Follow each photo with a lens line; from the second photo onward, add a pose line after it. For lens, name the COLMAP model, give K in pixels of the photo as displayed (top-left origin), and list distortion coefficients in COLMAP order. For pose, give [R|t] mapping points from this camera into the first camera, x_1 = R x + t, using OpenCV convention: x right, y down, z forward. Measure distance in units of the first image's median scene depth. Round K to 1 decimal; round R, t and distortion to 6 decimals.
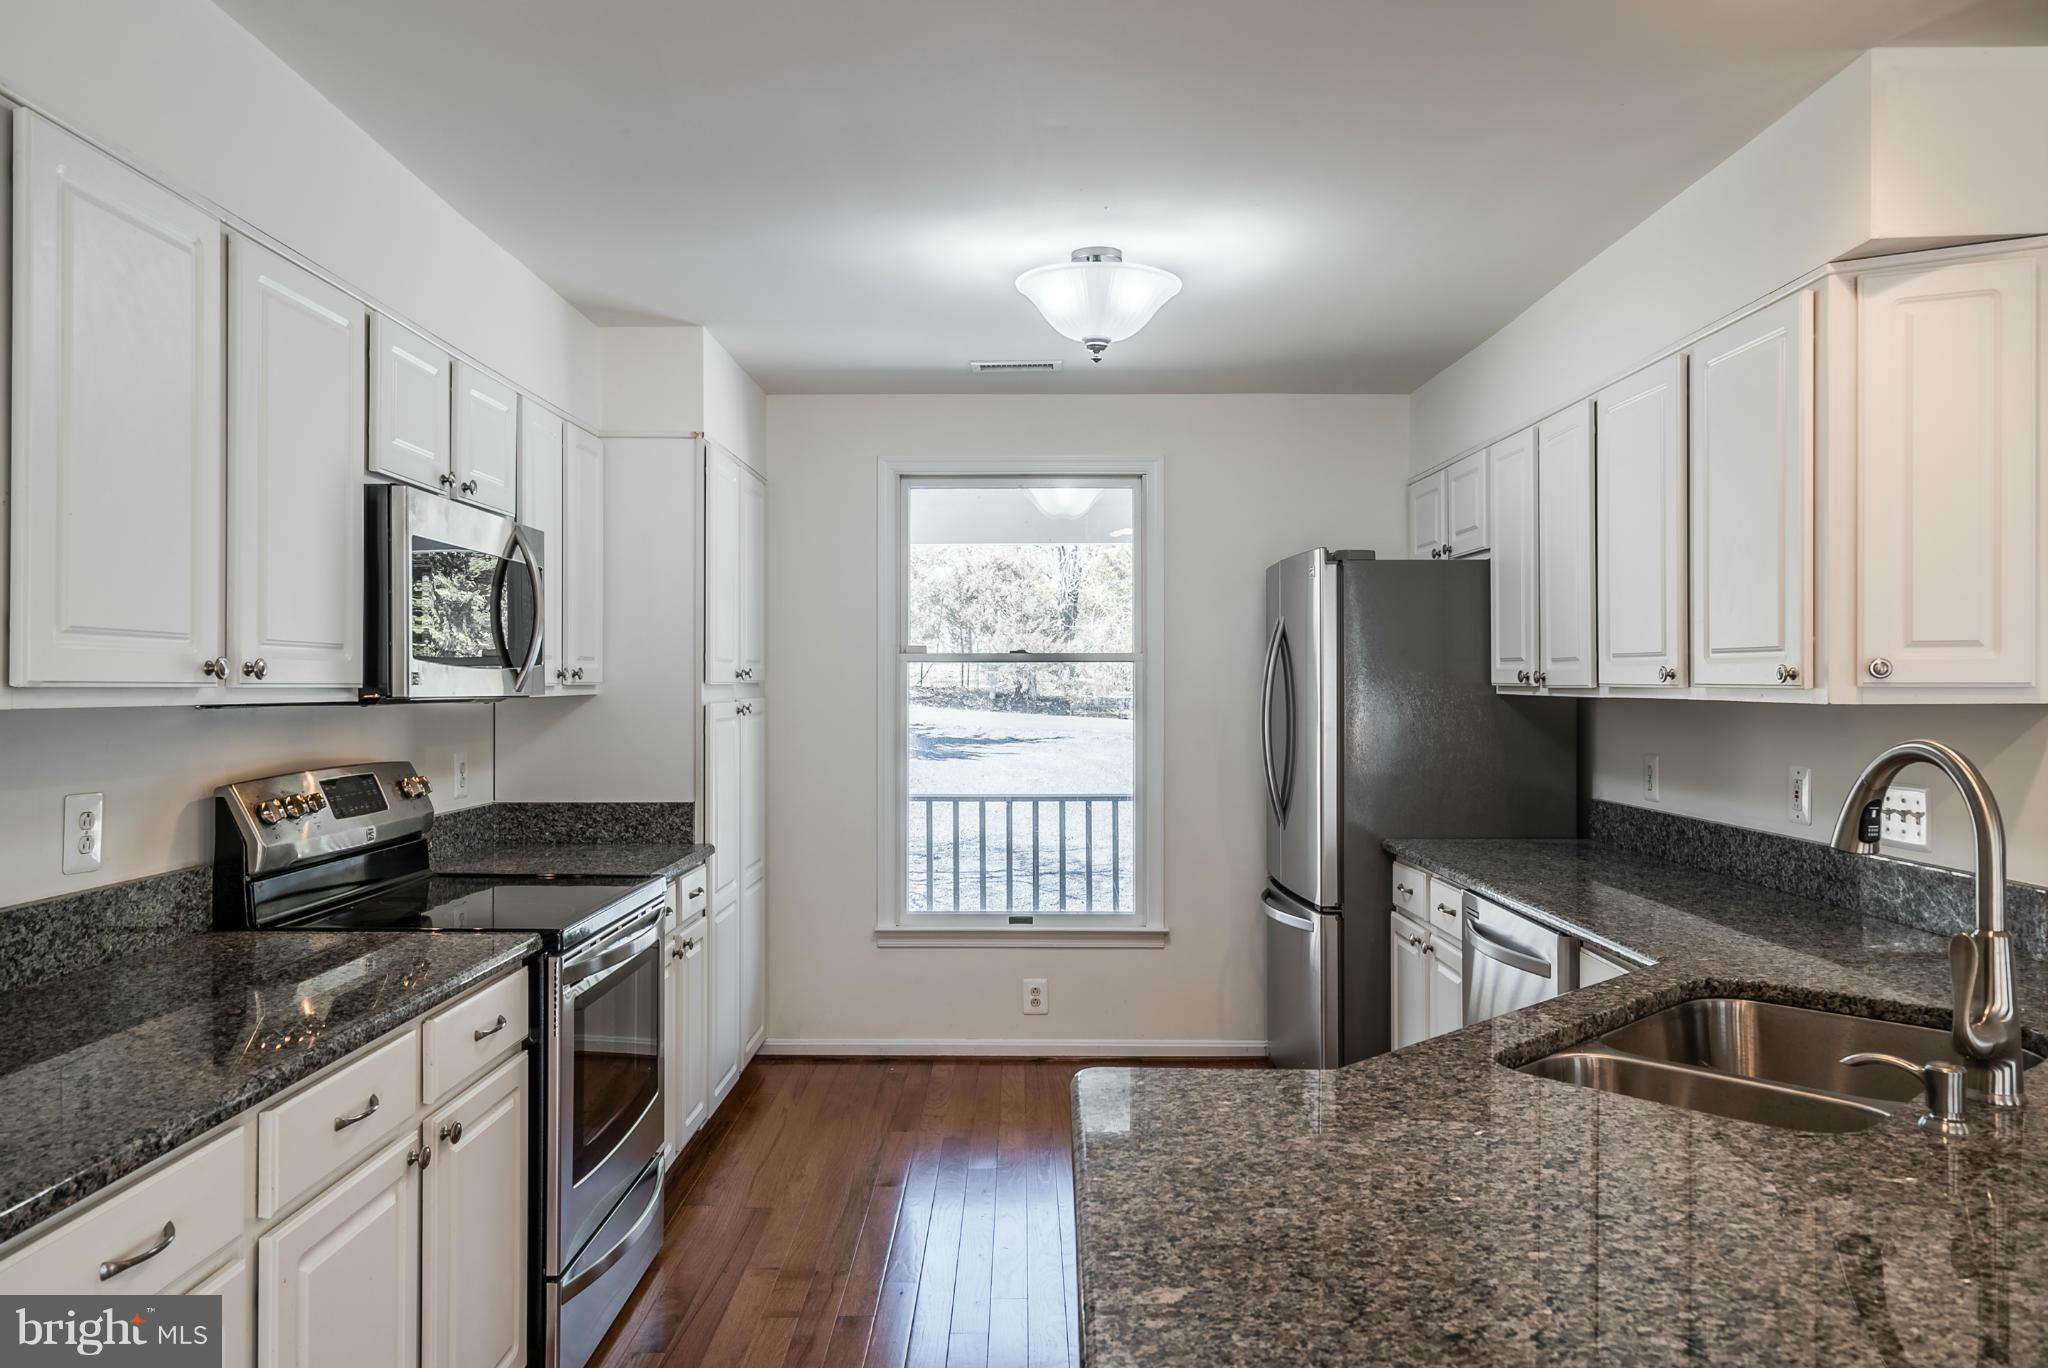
lens RADIAL K [[1339.9, 0, 1027.4], [0, 1339.9, 688.8], [0, 0, 1]] dist [0.003043, -0.000957]
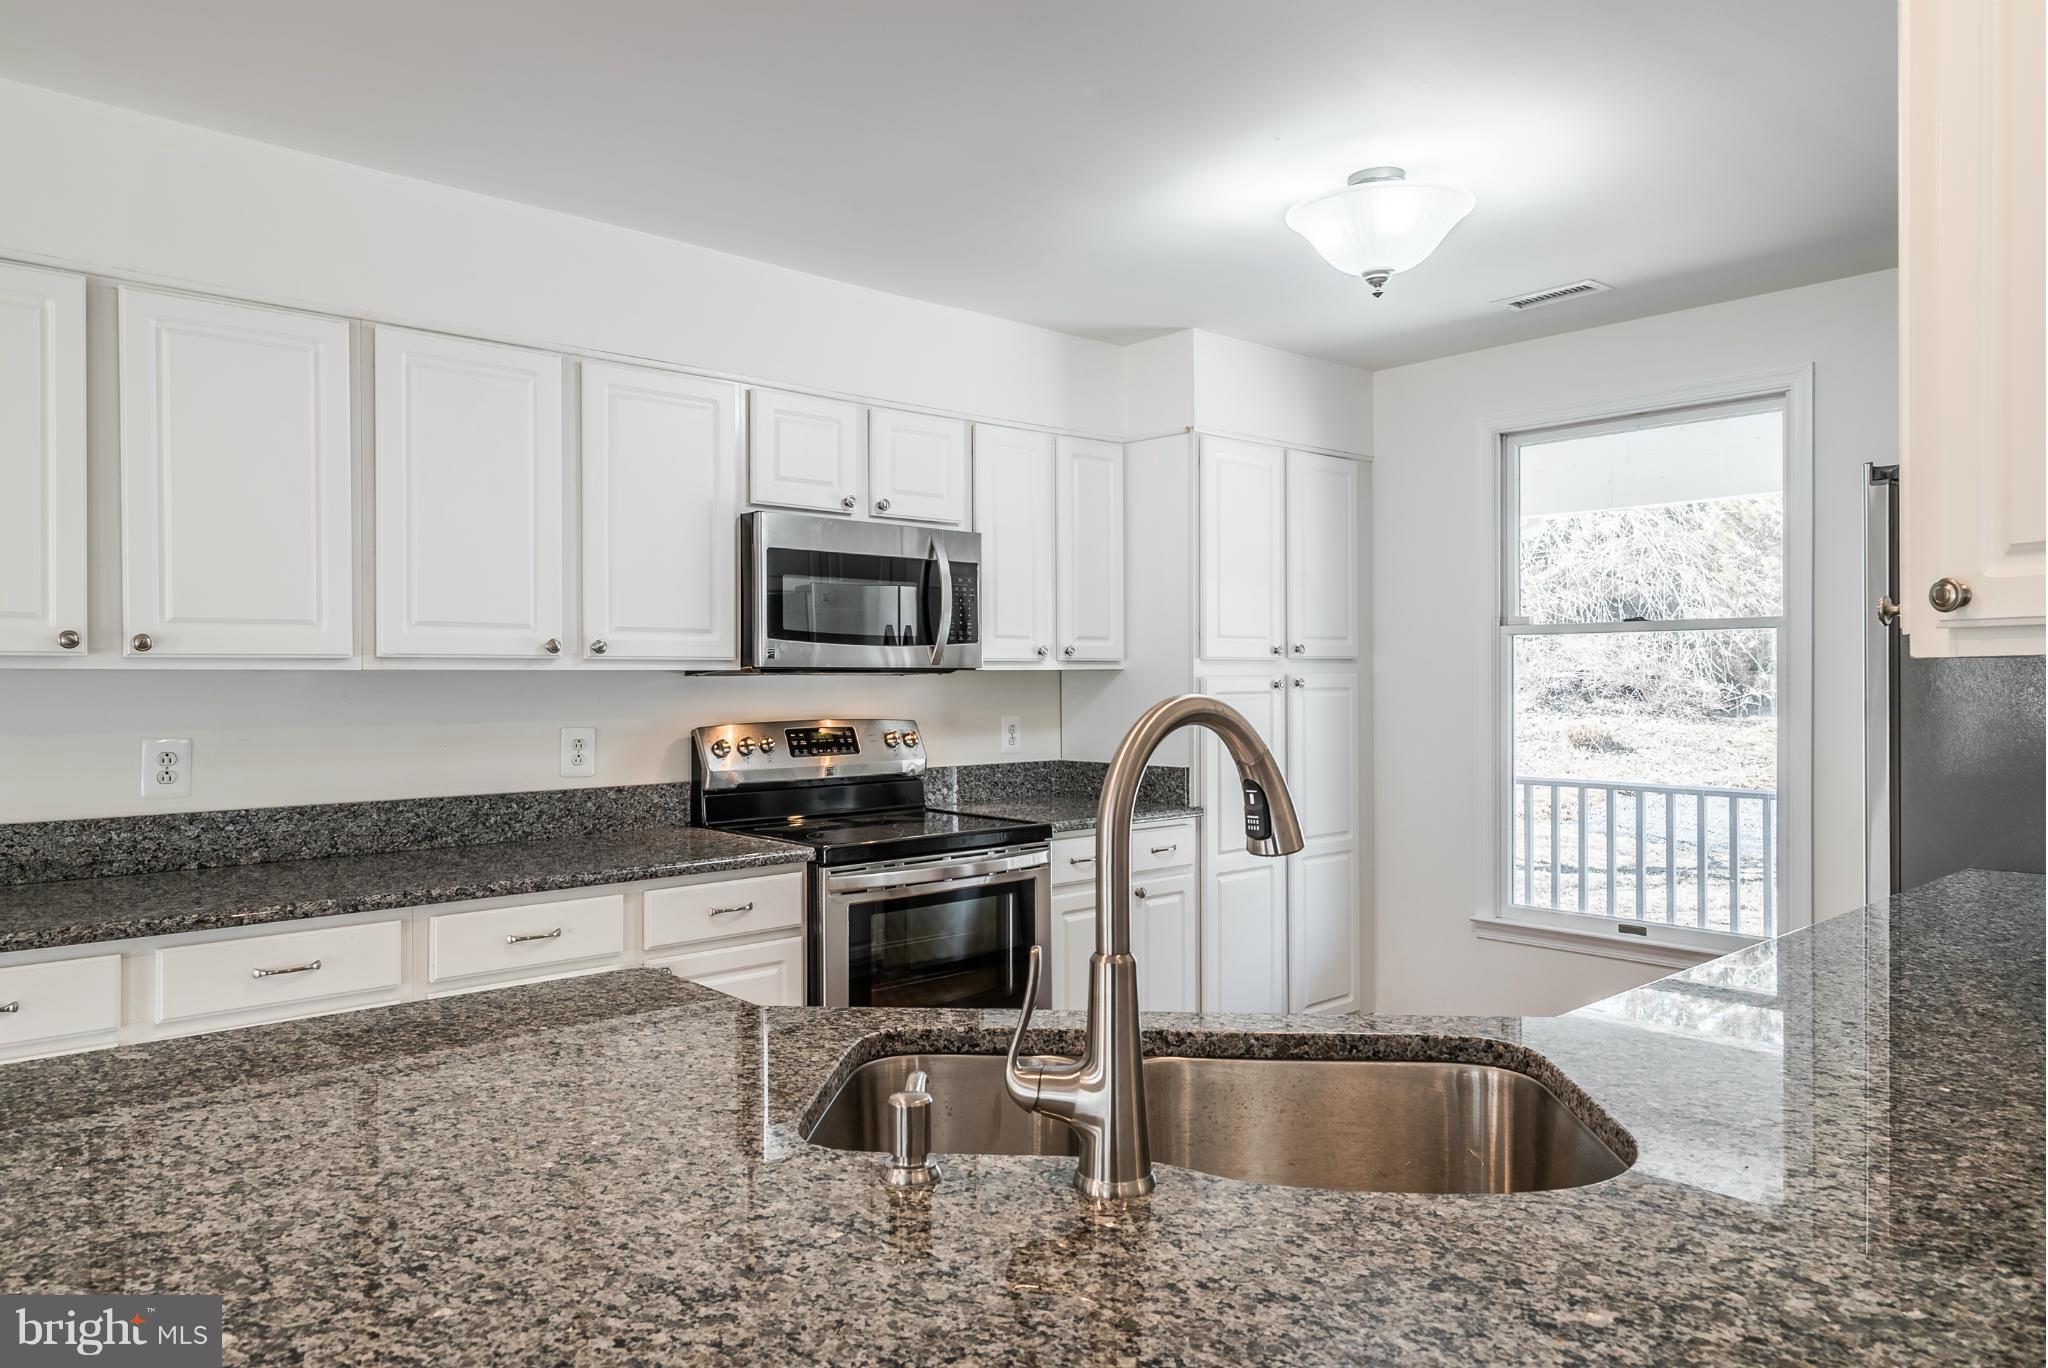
lens RADIAL K [[1339.9, 0, 1104.0], [0, 1339.9, 666.2], [0, 0, 1]] dist [0.003043, -0.000957]
pose [[0.693006, -0.010244, -0.720859, 0.489547], [0.003291, 0.999934, -0.011045, 0.014771], [0.720925, 0.005282, 0.692993, 0.198951]]
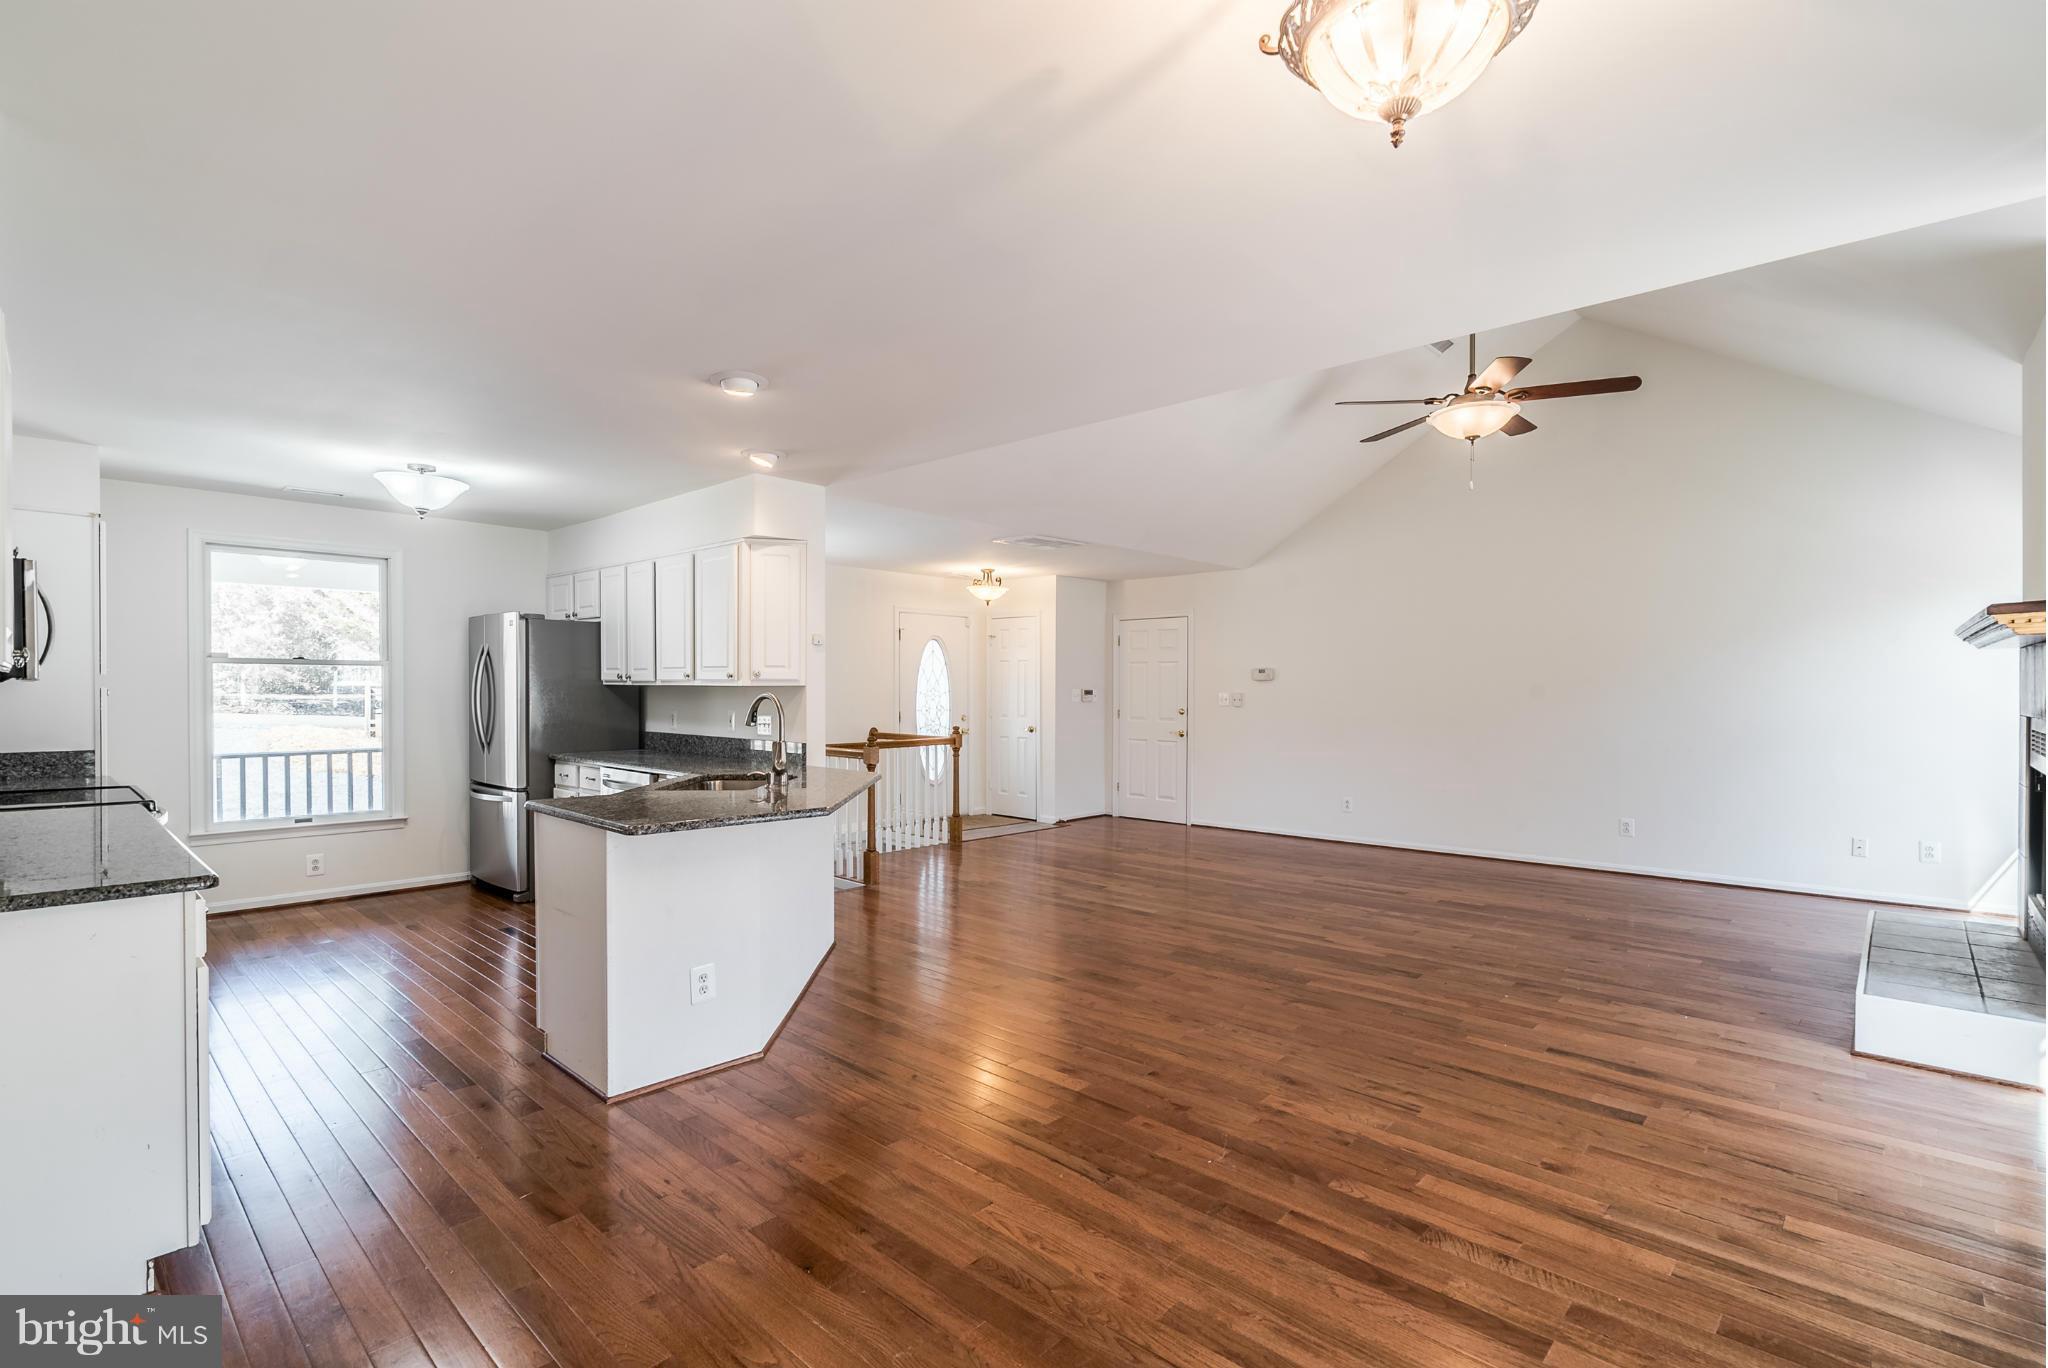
lens RADIAL K [[959.3, 0, 1022.5], [0, 959.3, 693.3], [0, 0, 1]] dist [-0.002079, -0.000089]
pose [[0.671451, -0.000646, 0.741049, -0.352877], [-0.002537, 0.999992, 0.003170, 0.012155], [-0.741045, -0.004009, 0.671444, -0.559353]]
